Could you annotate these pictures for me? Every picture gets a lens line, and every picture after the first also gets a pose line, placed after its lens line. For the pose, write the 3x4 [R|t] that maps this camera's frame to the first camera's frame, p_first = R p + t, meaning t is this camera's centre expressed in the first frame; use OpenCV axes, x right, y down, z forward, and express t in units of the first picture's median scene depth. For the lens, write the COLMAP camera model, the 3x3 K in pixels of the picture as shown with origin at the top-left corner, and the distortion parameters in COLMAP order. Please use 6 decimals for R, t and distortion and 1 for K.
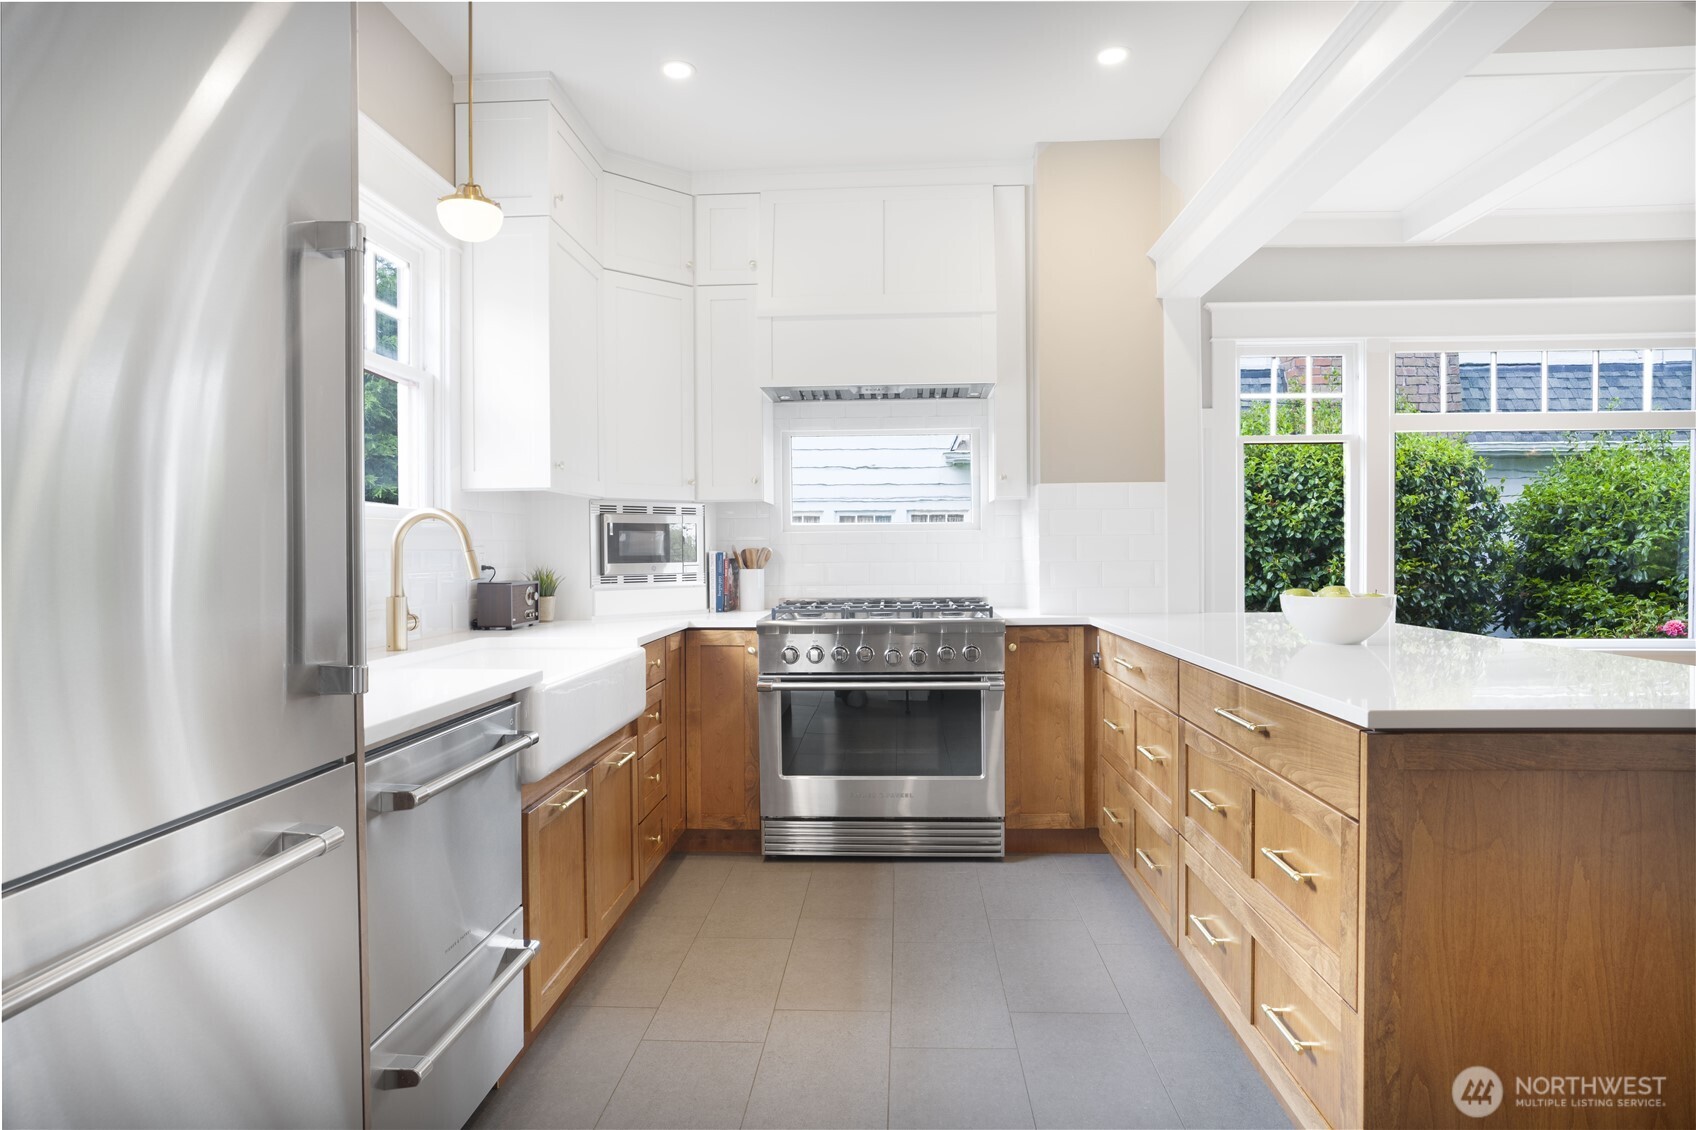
lens RADIAL K [[935.9, 0, 854.5], [0, 935.9, 561.2], [0, 0, 1]] dist [-0.000295, -0.000001]
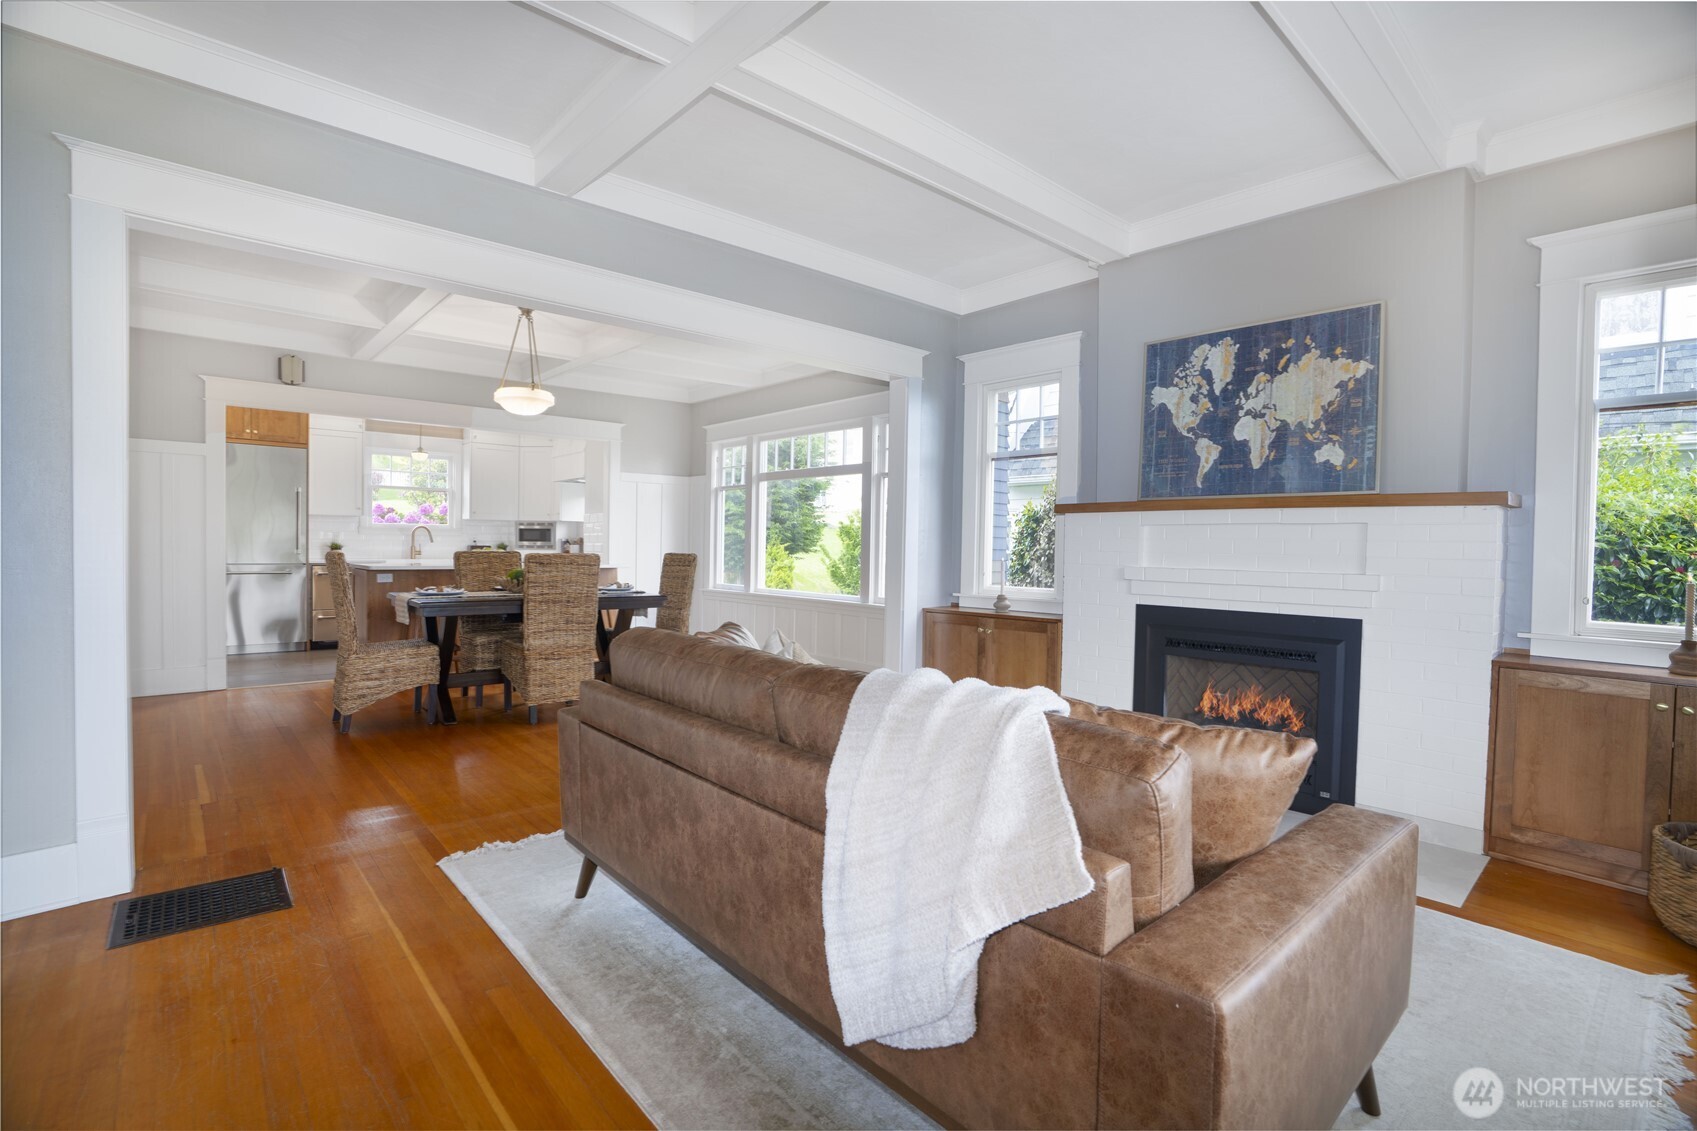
lens RADIAL K [[789.9, 0, 855.2], [0, 789.9, 562.9], [0, 0, 1]] dist [-0.058950, 0.026760]
pose [[0.699526, 0.033755, -0.713810, 2.387455], [-0.027346, 0.999417, 0.020461, -0.009415], [0.714084, 0.005207, 0.700041, -0.033123]]
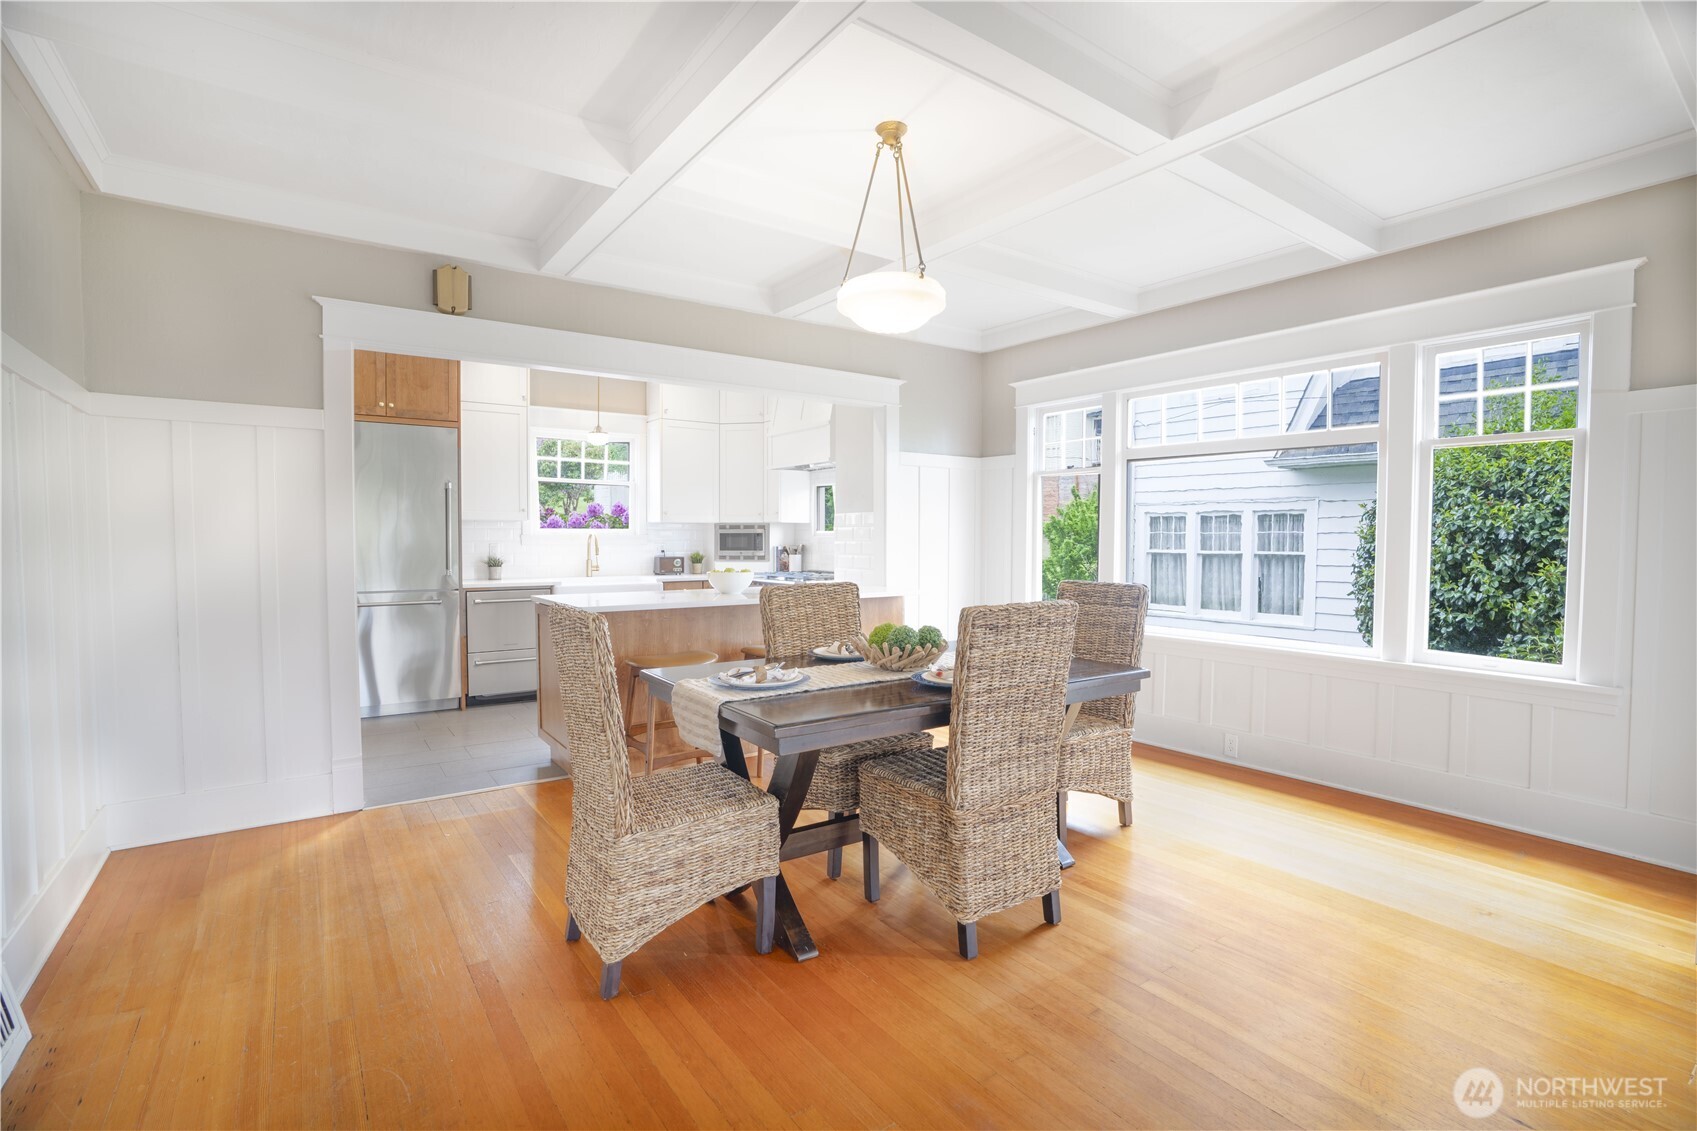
lens RADIAL K [[789.9, 0, 855.2], [0, 789.9, 562.9], [0, 0, 1]] dist [-0.058950, 0.026760]
pose [[0.619588, 0.036628, -0.784072, 1.486583], [-0.015717, 0.999289, 0.034262, -0.038949], [0.784770, -0.008905, 0.619723, 0.038597]]
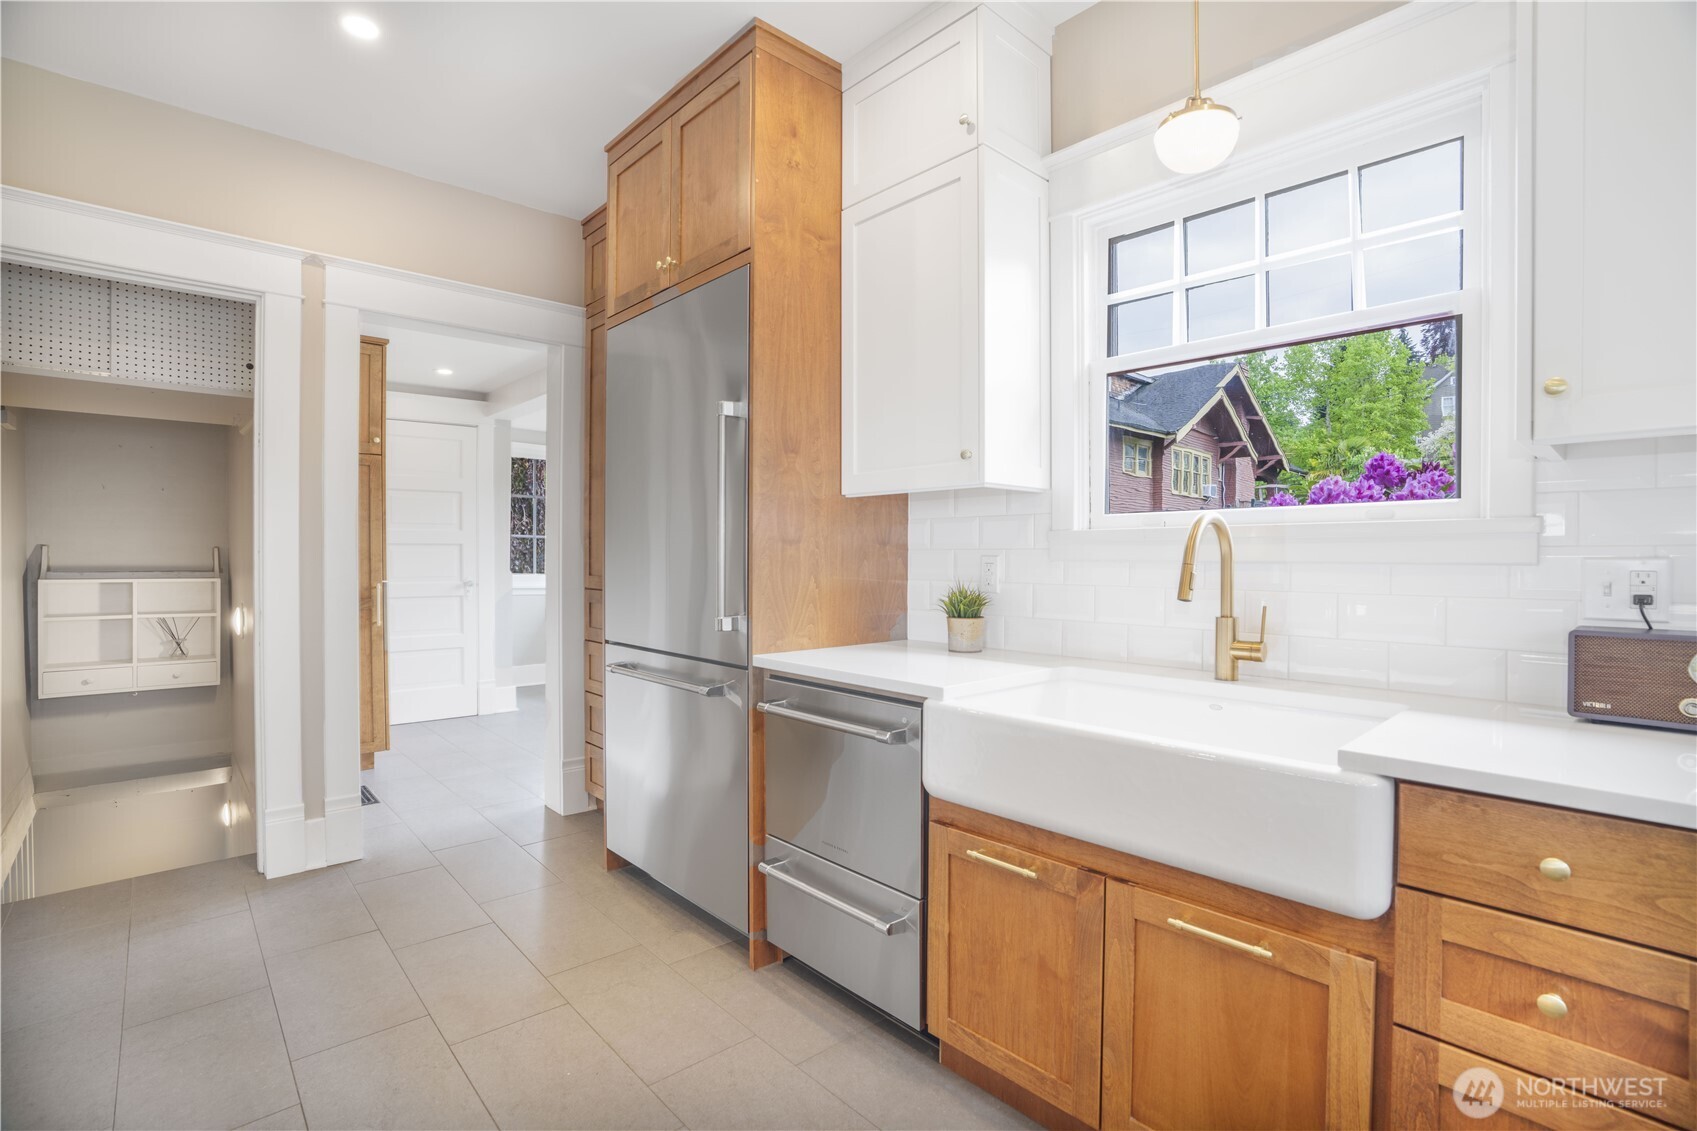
lens RADIAL K [[789.9, 0, 855.2], [0, 789.9, 562.9], [0, 0, 1]] dist [-0.058950, 0.026760]
pose [[-0.695861, 0.008148, -0.718131, 0.179494], [-0.007411, 0.999801, 0.018525, -0.016387], [0.718139, 0.018213, -0.695662, 0.864043]]
